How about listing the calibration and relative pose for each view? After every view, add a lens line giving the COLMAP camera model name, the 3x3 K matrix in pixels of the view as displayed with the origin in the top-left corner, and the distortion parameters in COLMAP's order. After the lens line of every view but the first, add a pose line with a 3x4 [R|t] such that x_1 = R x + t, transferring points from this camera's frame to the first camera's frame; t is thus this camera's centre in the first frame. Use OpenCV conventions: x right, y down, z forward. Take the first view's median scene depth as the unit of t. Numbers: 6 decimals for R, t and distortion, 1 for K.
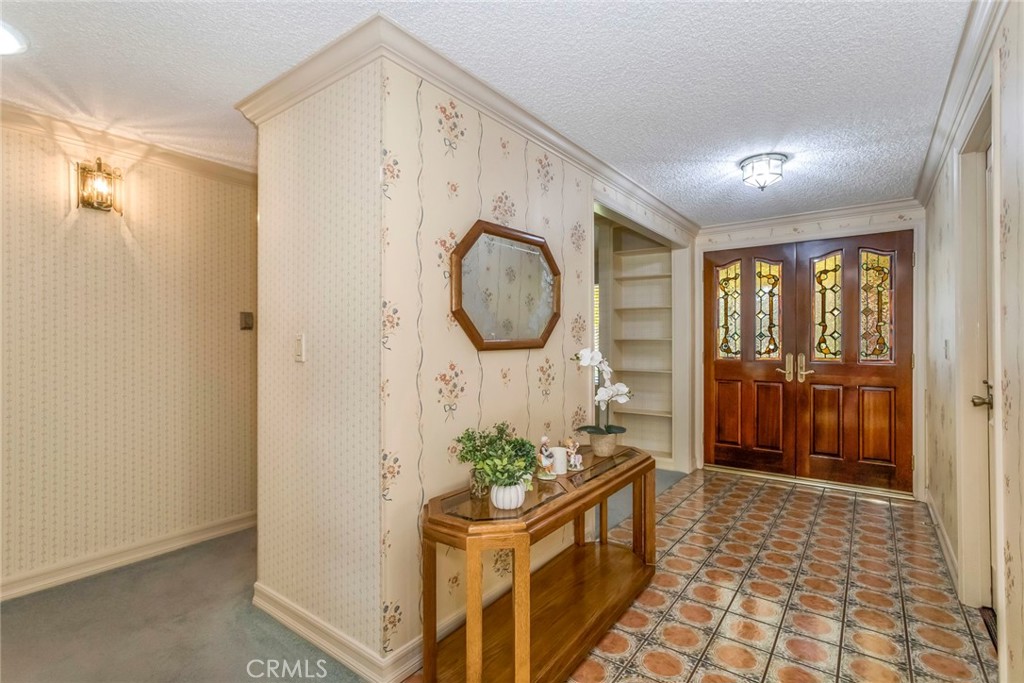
lens RADIAL K [[480.2, 0, 513.9], [0, 480.2, 344.2], [0, 0, 1]] dist [-0.007471, 0.011067]
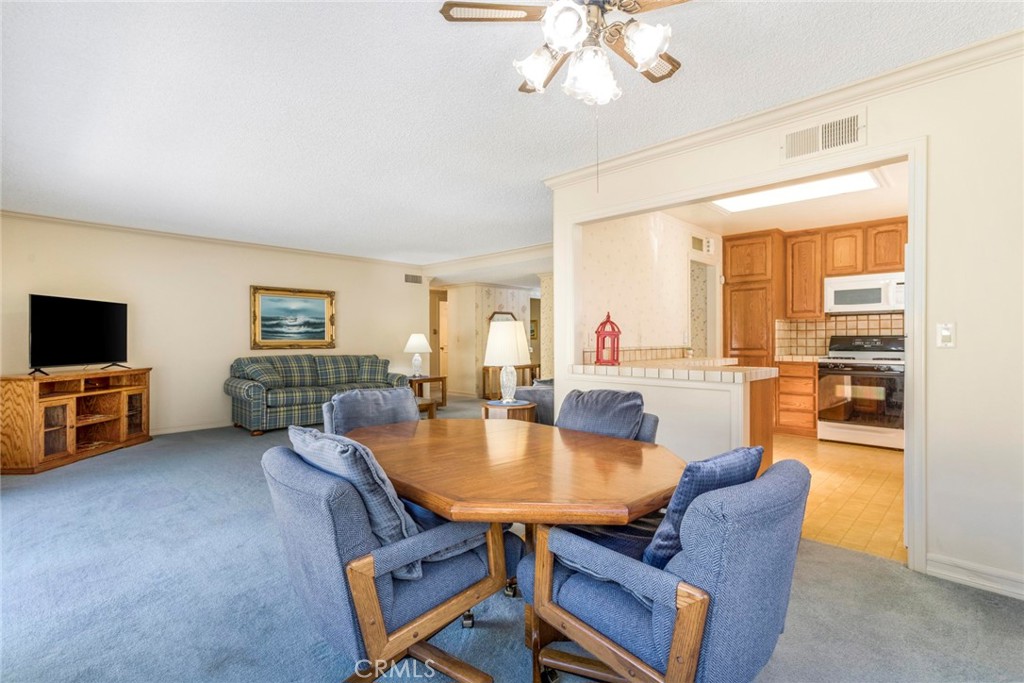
lens RADIAL K [[480.2, 0, 513.0], [0, 480.2, 342.0], [0, 0, 1]] dist [-0.007471, 0.011067]
pose [[0.989699, -0.002601, -0.143139, 0.407824], [0.002892, 0.999994, 0.001825, 0.017706], [0.143133, -0.002220, 0.989701, -1.904205]]
